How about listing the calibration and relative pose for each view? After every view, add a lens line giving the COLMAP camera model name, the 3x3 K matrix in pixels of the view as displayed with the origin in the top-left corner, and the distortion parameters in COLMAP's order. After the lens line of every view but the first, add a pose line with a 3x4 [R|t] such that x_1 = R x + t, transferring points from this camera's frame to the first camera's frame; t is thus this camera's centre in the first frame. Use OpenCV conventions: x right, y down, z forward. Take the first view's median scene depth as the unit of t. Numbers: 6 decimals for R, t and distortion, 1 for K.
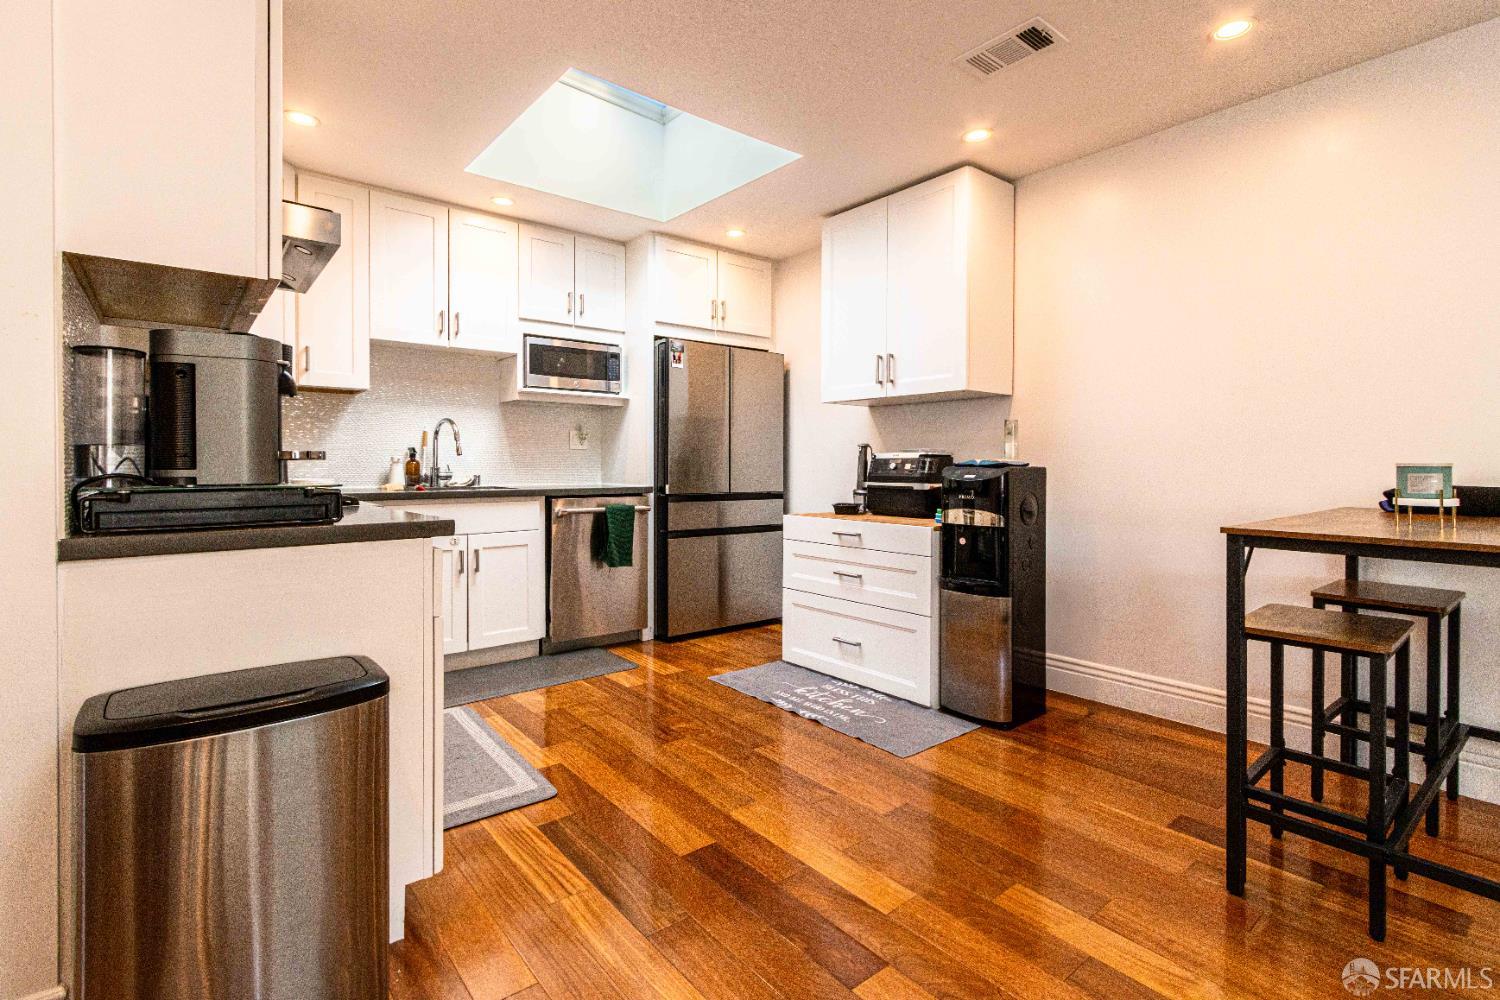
lens RADIAL K [[692.7, 0, 721.1], [0, 692.7, 466.9], [0, 0, 1]] dist [-0.001893, -0.002028]
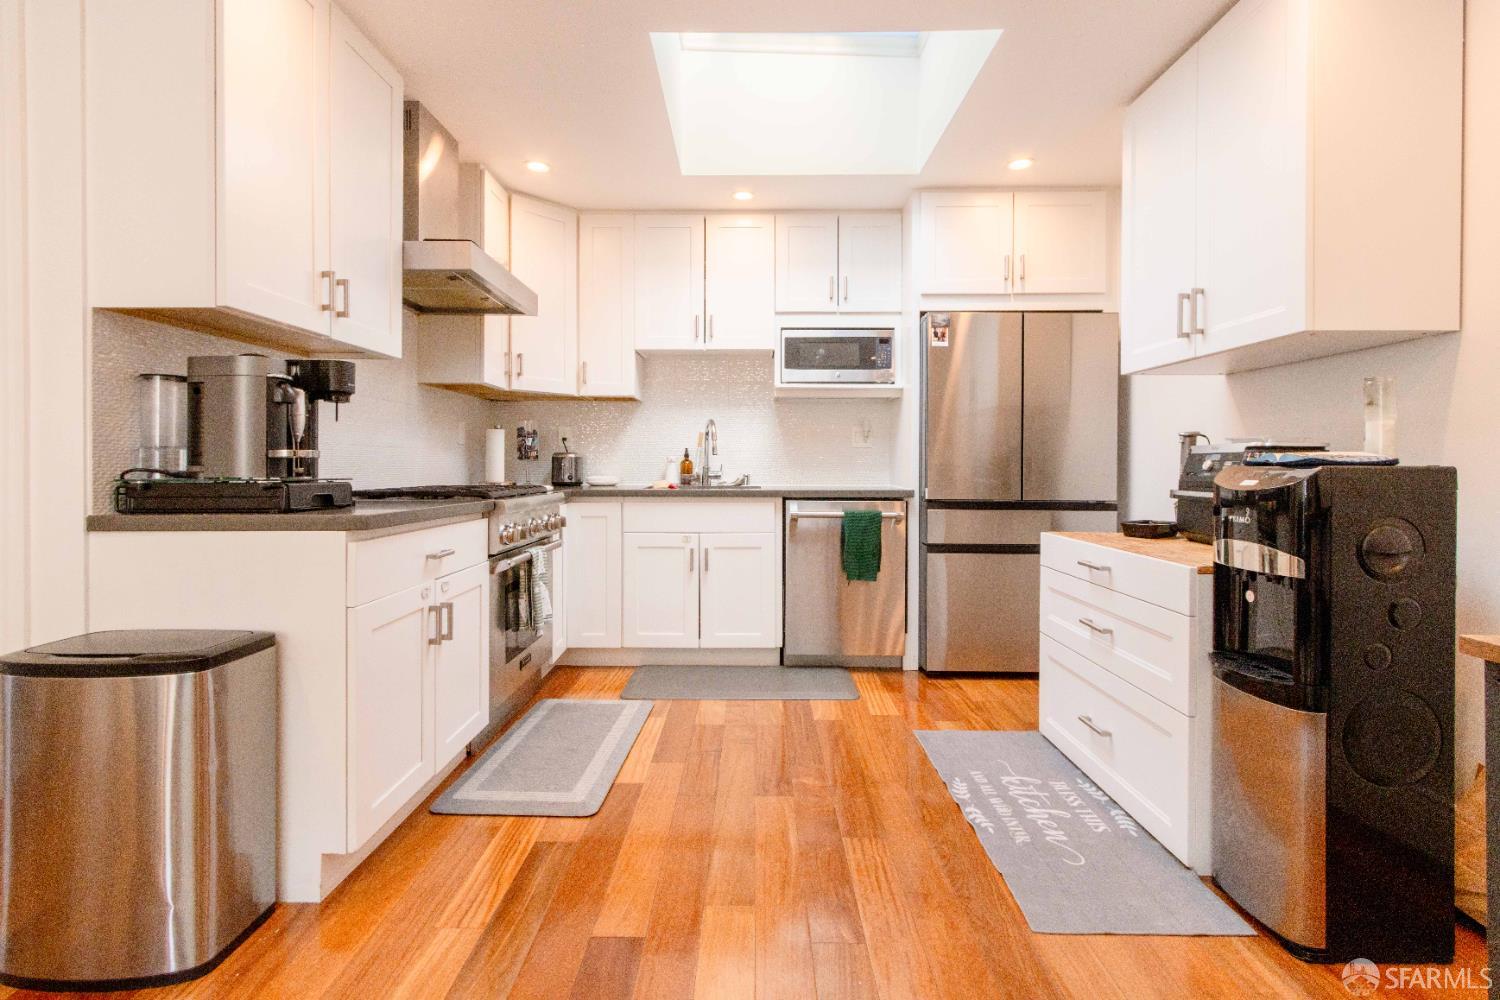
lens RADIAL K [[692.7, 0, 748.3], [0, 692.7, 467.7], [0, 0, 1]] dist [-0.001893, -0.002028]
pose [[0.781499, 0.001656, -0.623904, 0.301603], [-0.002631, 0.999996, -0.000641, 0.002414], [0.623901, 0.002142, 0.781501, 0.236505]]
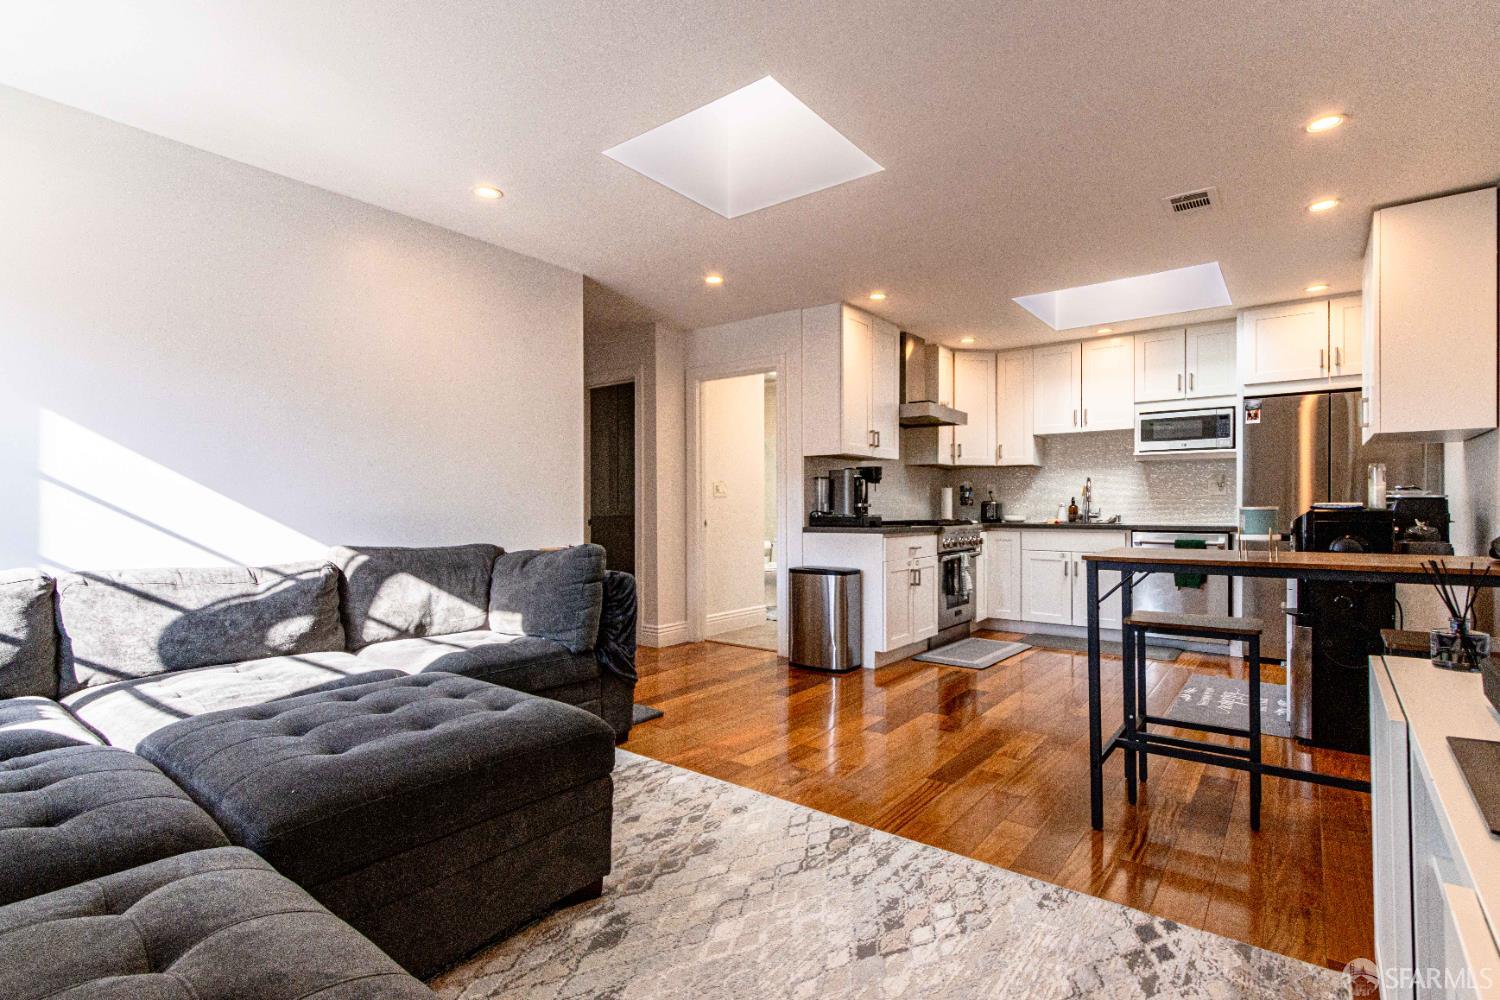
lens RADIAL K [[692.7, 0, 749.4], [0, 692.7, 501.8], [0, 0, 1]] dist [-0.001893, -0.002028]
pose [[0.233655, -0.006673, -0.972297, 0.943902], [-0.002881, 0.999967, -0.007555, -0.003289], [0.972315, 0.004567, 0.233628, -0.085440]]
